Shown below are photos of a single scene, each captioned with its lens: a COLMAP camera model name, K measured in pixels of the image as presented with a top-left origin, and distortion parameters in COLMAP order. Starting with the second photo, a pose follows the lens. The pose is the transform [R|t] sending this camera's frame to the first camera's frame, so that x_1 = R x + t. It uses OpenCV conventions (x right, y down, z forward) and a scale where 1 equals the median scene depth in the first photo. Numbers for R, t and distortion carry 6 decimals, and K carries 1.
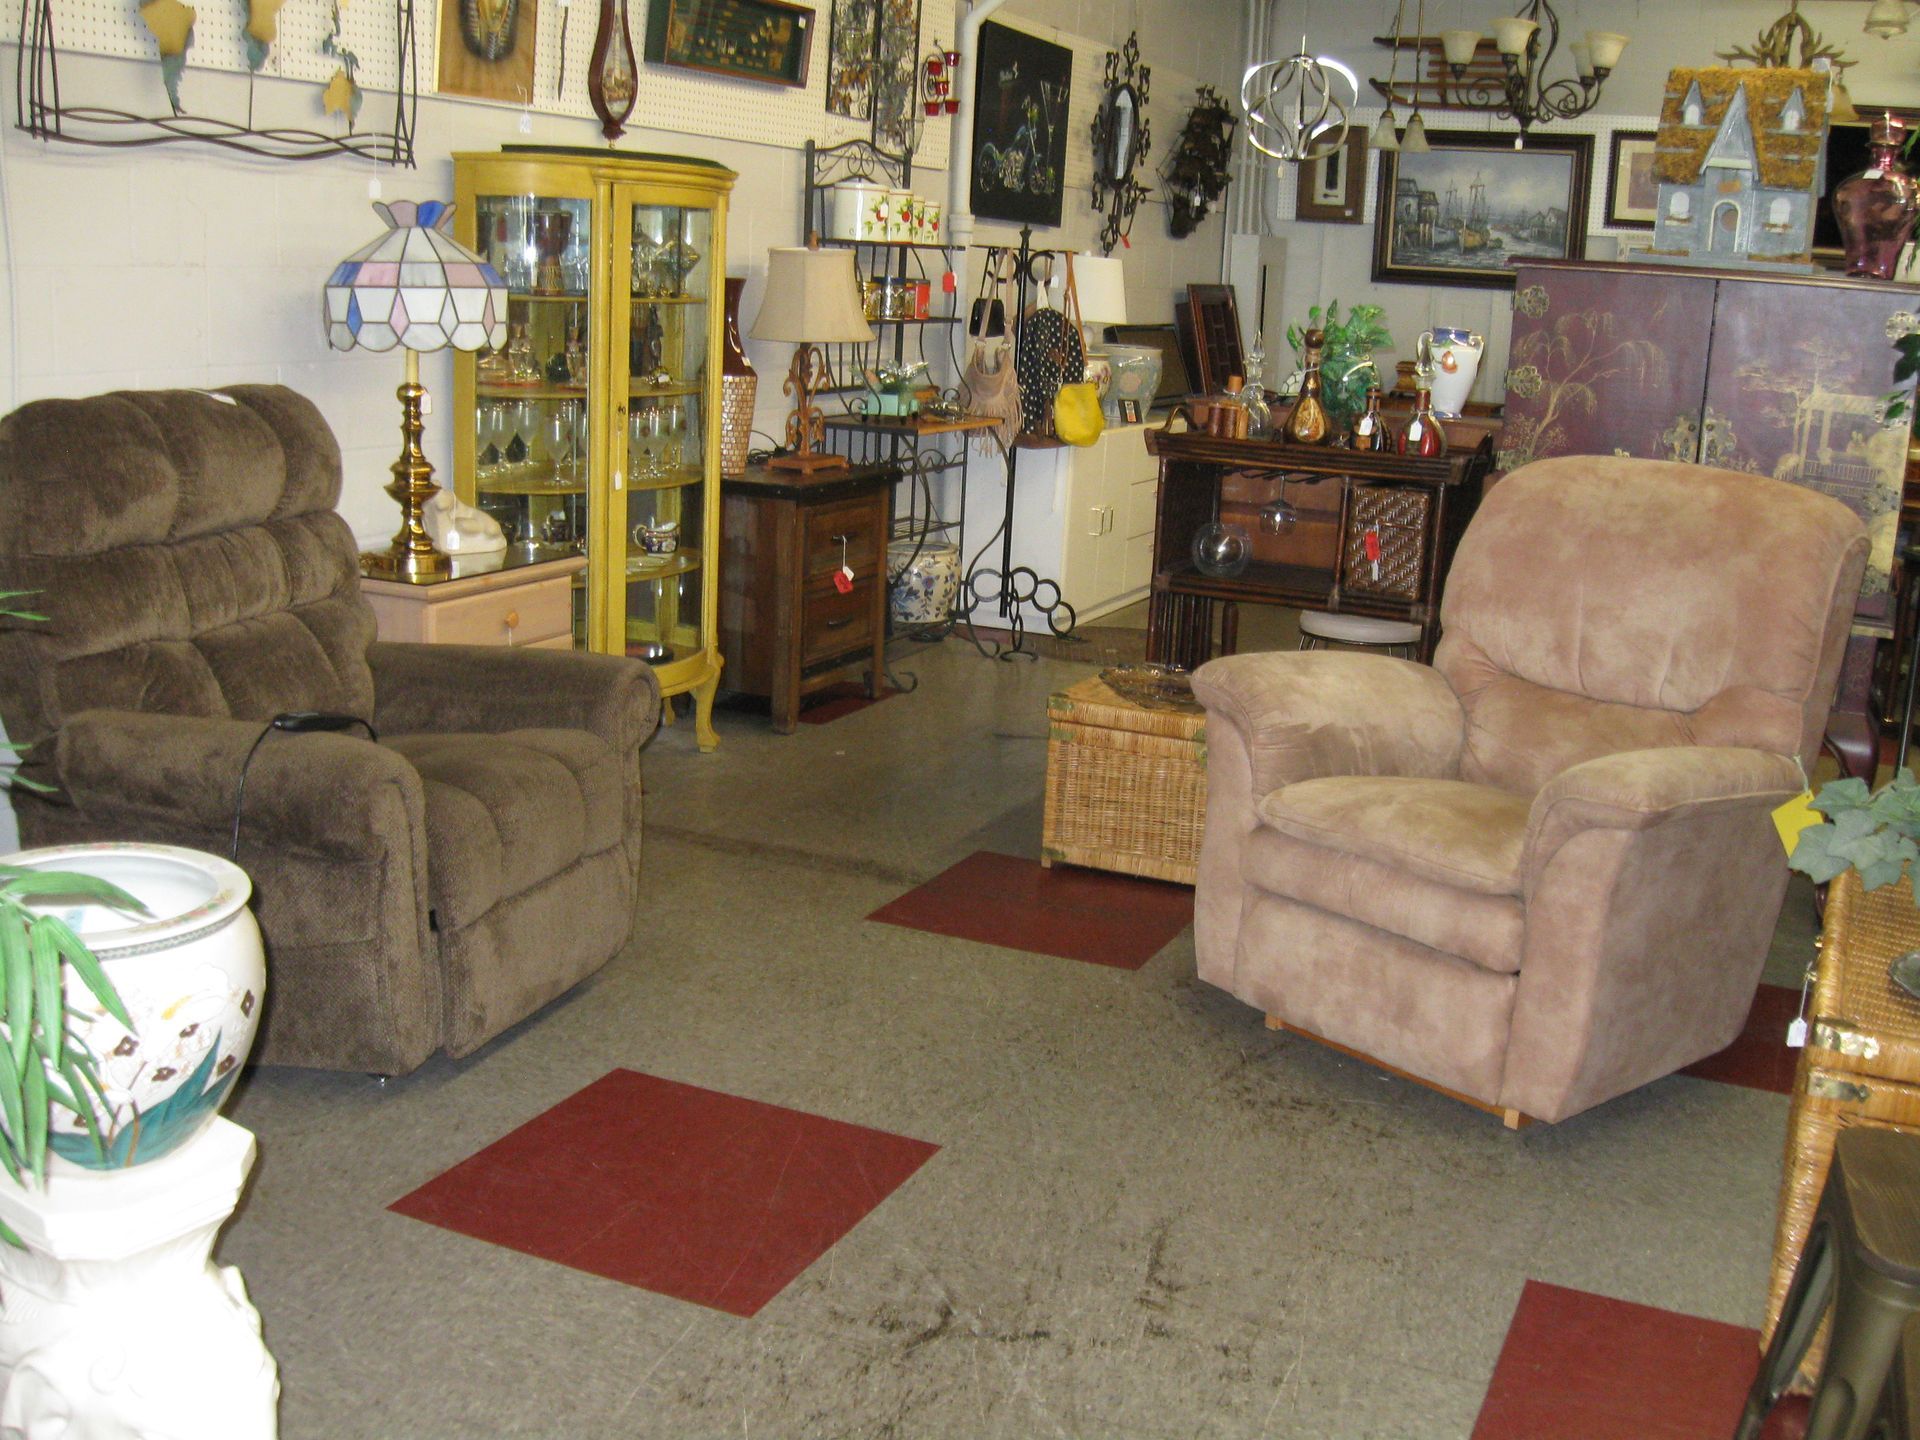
lens RADIAL K [[1985.4, 0, 960.0], [0, 1985.4, 720.0], [0, 0, 1]] dist [-0.130042, 0.037797]
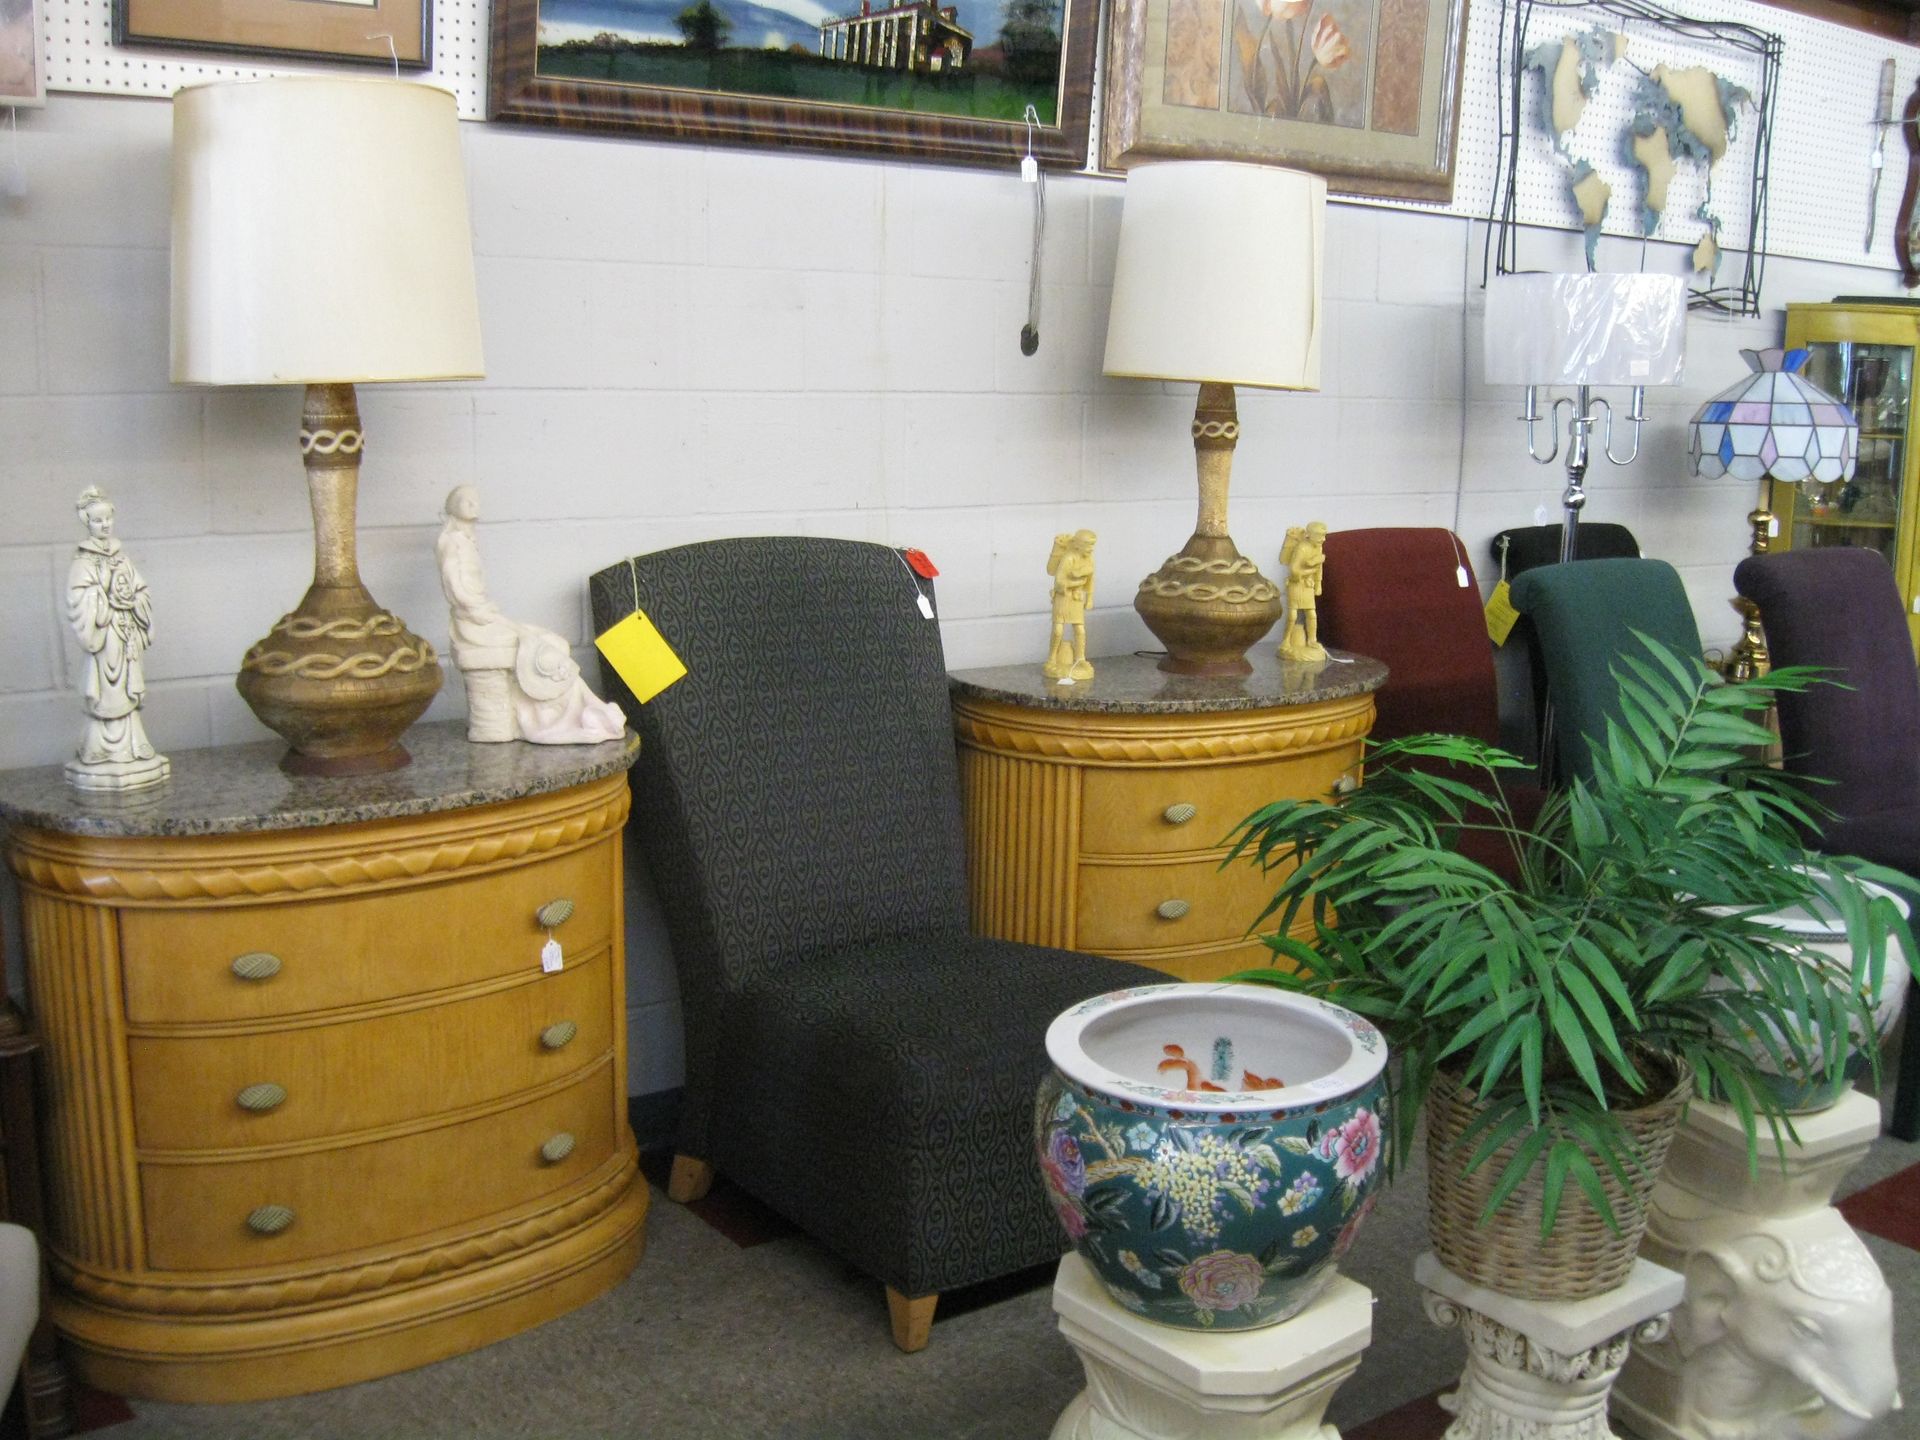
lens RADIAL K [[1985.4, 0, 960.0], [0, 1985.4, 720.0], [0, 0, 1]] dist [-0.130042, 0.037797]
pose [[0.874485, 0.063523, -0.480875, -0.143780], [-0.092644, 0.995010, -0.037036, 0.032764], [0.476122, 0.076938, 0.876007, -0.189278]]
